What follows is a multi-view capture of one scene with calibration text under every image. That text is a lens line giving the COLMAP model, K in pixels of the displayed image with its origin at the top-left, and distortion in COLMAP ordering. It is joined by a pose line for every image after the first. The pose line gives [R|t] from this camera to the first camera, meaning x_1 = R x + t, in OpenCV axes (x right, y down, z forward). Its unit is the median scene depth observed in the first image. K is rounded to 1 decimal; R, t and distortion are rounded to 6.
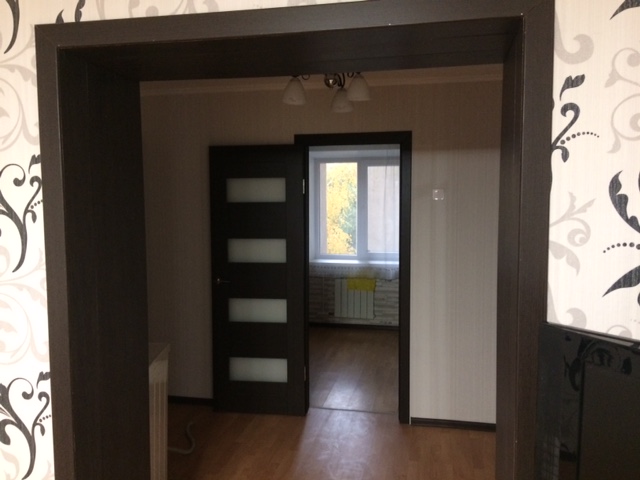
lens RADIAL K [[541.1, 0, 320.2], [0, 541.1, 240.8], [0, 0, 1]] dist [0.116392, -0.173813]
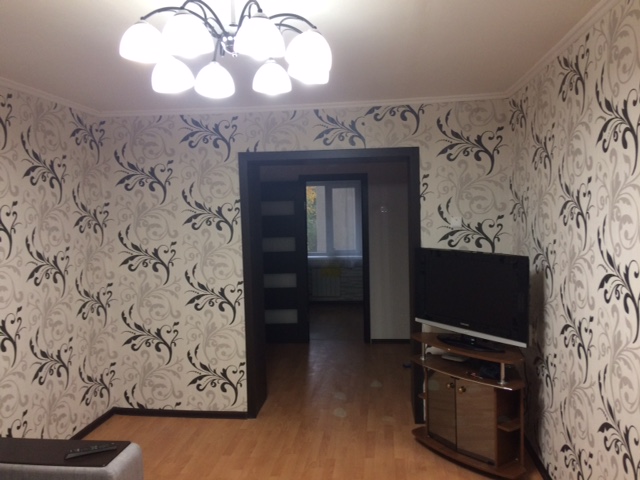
lens RADIAL K [[541.1, 0, 320.2], [0, 541.1, 238.7], [0, 0, 1]] dist [0.116392, -0.173813]
pose [[0.994629, -0.023415, 0.100825, -0.236637], [0.025893, 0.999392, -0.023338, 0.065718], [-0.100217, 0.025823, 0.994630, -1.024924]]
